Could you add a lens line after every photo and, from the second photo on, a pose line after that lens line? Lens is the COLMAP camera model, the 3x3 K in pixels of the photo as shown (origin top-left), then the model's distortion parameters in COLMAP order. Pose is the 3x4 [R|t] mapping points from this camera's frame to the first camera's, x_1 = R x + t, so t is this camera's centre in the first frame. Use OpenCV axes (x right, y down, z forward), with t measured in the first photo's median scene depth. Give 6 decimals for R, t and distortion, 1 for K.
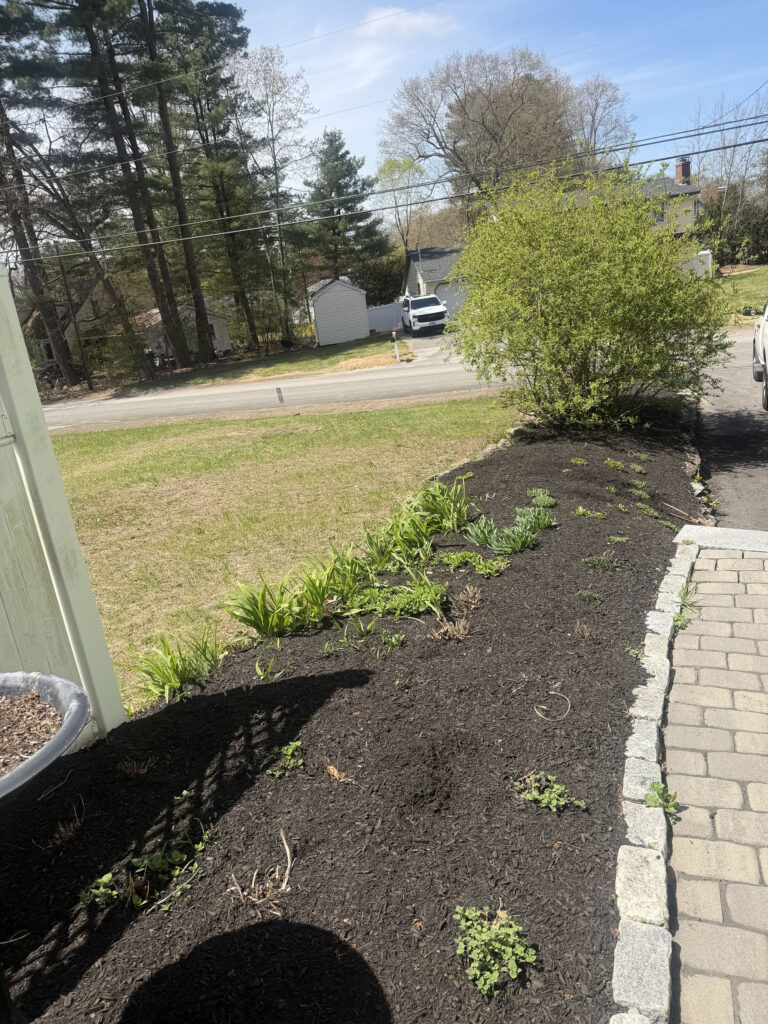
lens RADIAL K [[713.3, 0, 375.6], [0, 713.3, 514.8], [0, 0, 1]] dist [0.095885, -0.158800]
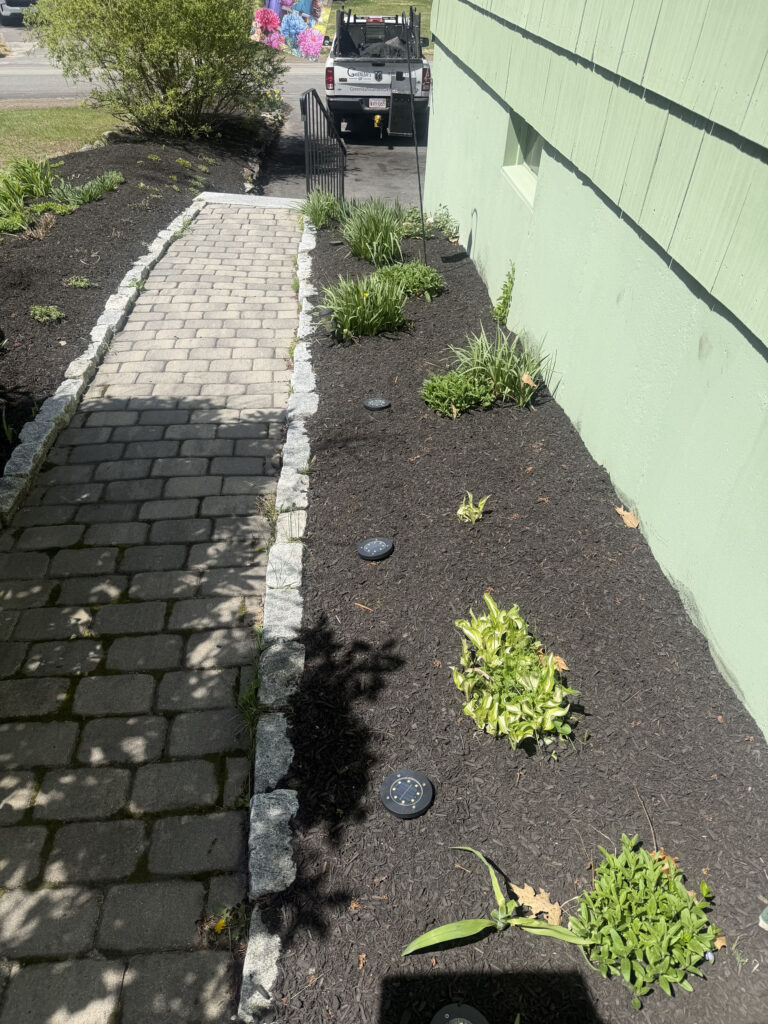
lens RADIAL K [[710.2, 0, 379.4], [0, 710.2, 528.5], [0, 0, 1]] dist [-0.024413, 0.000445]
pose [[0.889082, -0.155049, 0.430689, 0.003780], [-0.006379, 0.936599, 0.350346, 0.083349], [-0.457704, -0.314233, 0.831724, -0.337321]]
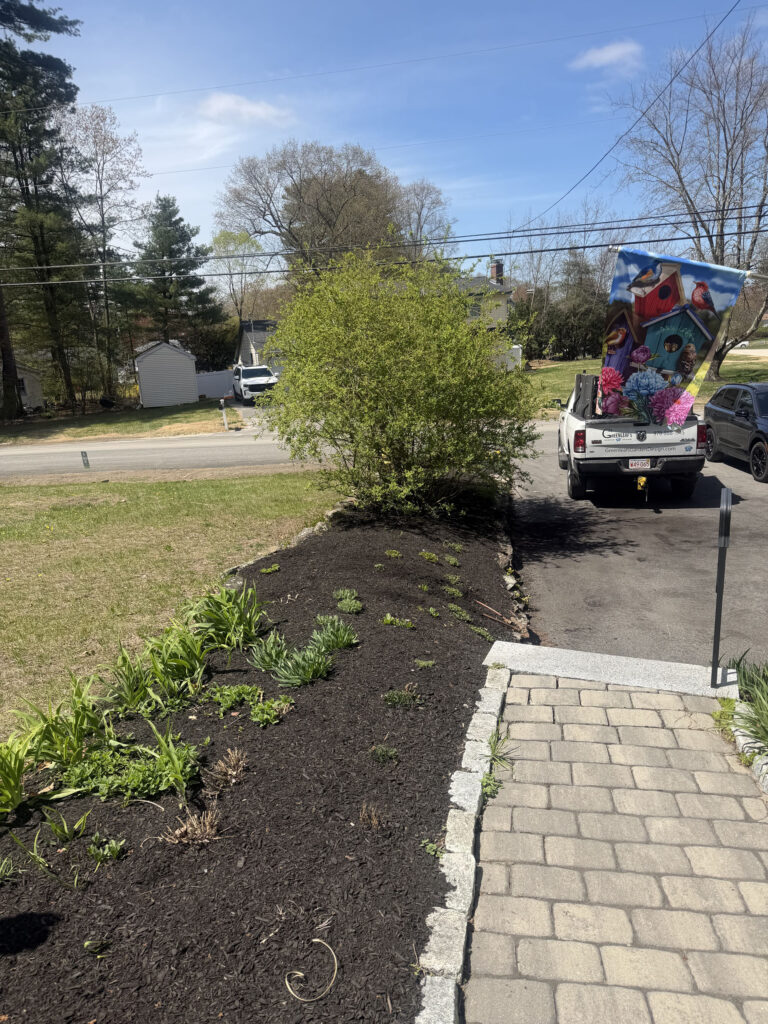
lens RADIAL K [[713.3, 0, 375.6], [0, 713.3, 514.8], [0, 0, 1]] dist [0.095885, -0.158800]
pose [[0.973530, 0.026078, 0.227068, 0.041173], [-0.004699, 0.995543, -0.094190, -0.031171], [-0.228512, 0.090629, 0.969314, 0.084760]]
